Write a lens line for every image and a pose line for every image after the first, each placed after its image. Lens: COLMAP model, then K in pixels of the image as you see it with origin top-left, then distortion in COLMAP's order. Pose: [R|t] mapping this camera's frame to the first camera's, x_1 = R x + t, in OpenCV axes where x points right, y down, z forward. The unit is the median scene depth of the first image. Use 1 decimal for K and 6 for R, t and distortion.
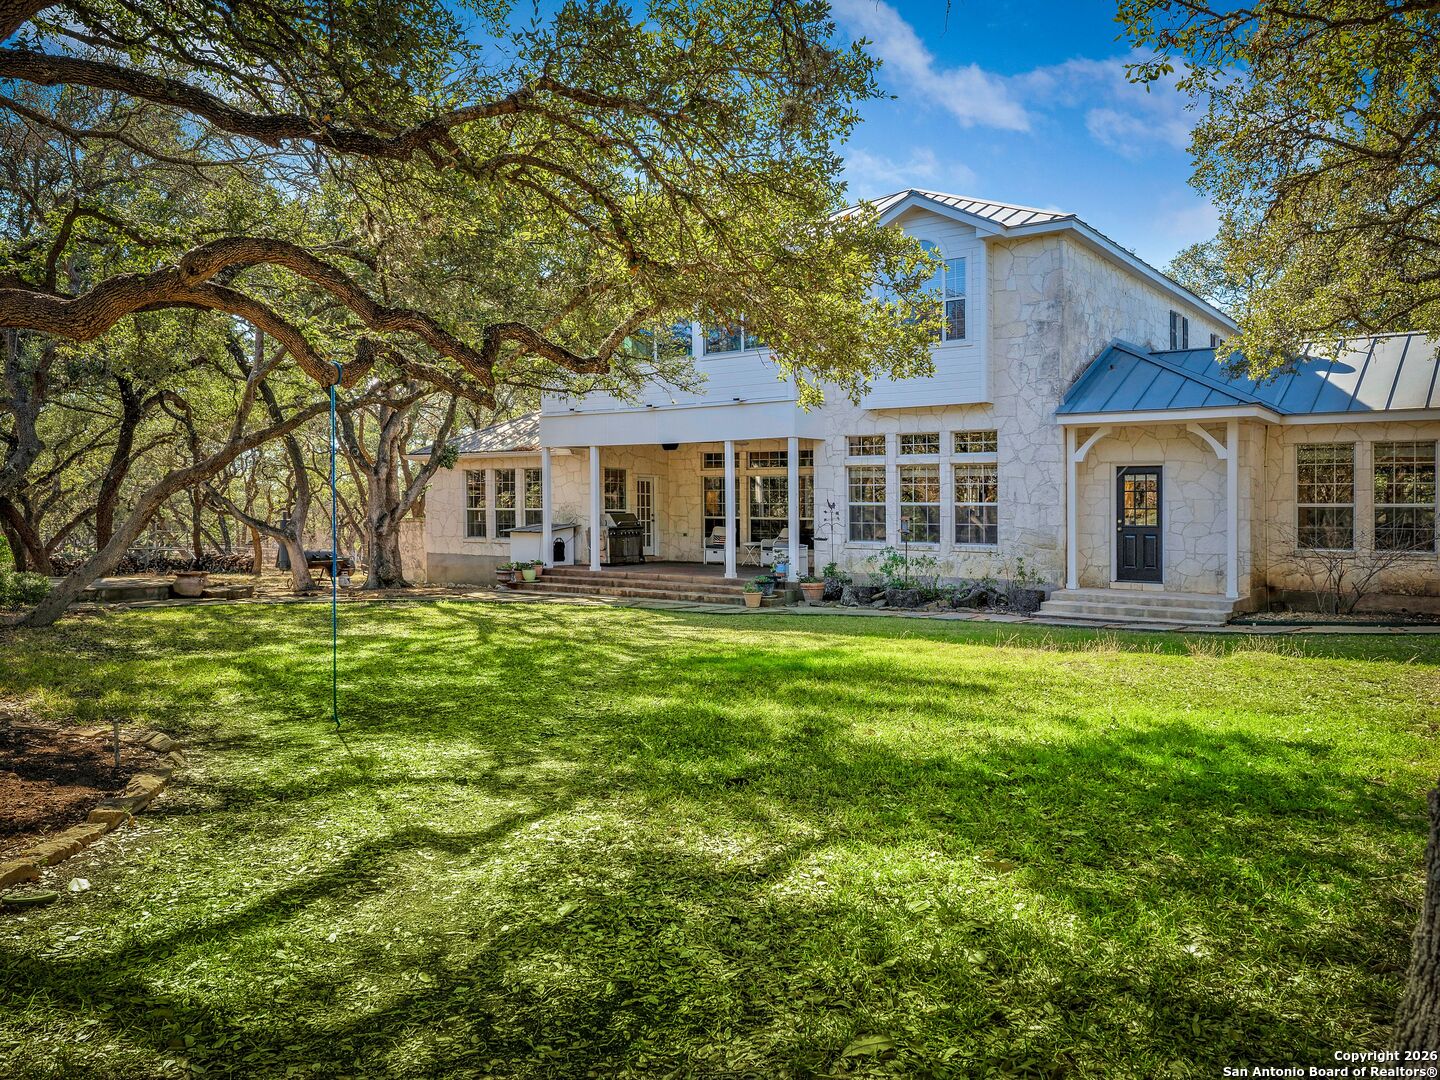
lens RADIAL K [[724.5, 0, 716.6], [0, 724.5, 534.4], [0, 0, 1]] dist [-0.003458, -0.000032]
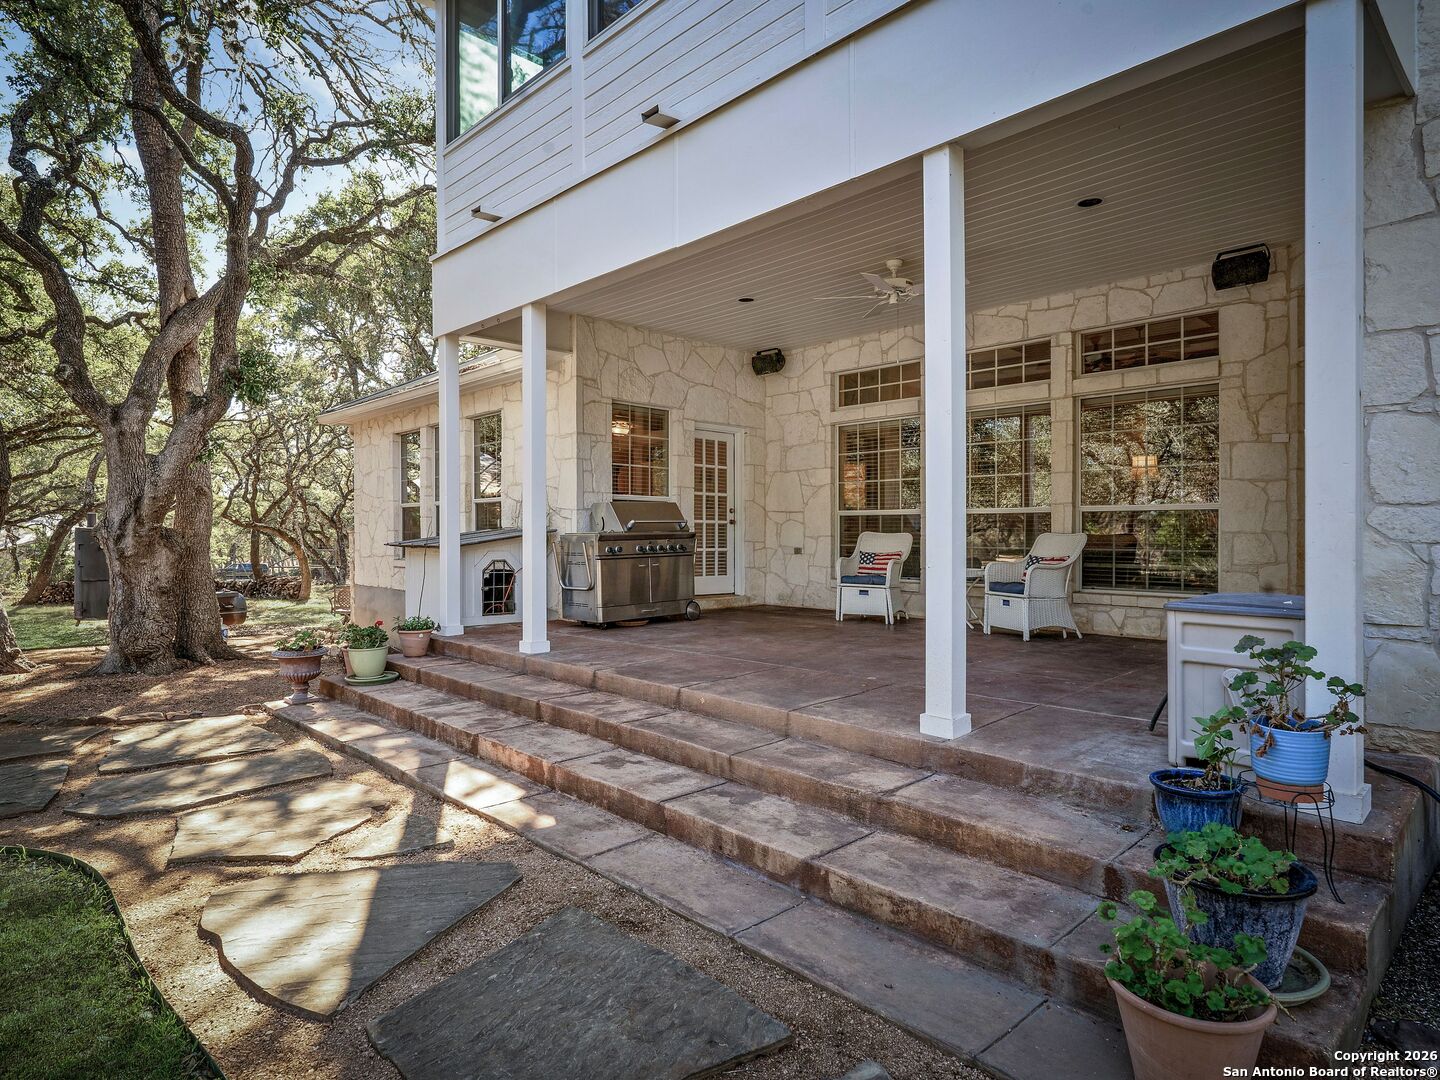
lens RADIAL K [[724.5, 0, 716.6], [0, 724.5, 534.4], [0, 0, 1]] dist [-0.003458, -0.000032]
pose [[0.981440, -0.013334, -0.191303, -0.005984], [0.009235, 0.999709, -0.022306, 0.000007], [0.191545, 0.020126, 0.981278, 0.541743]]
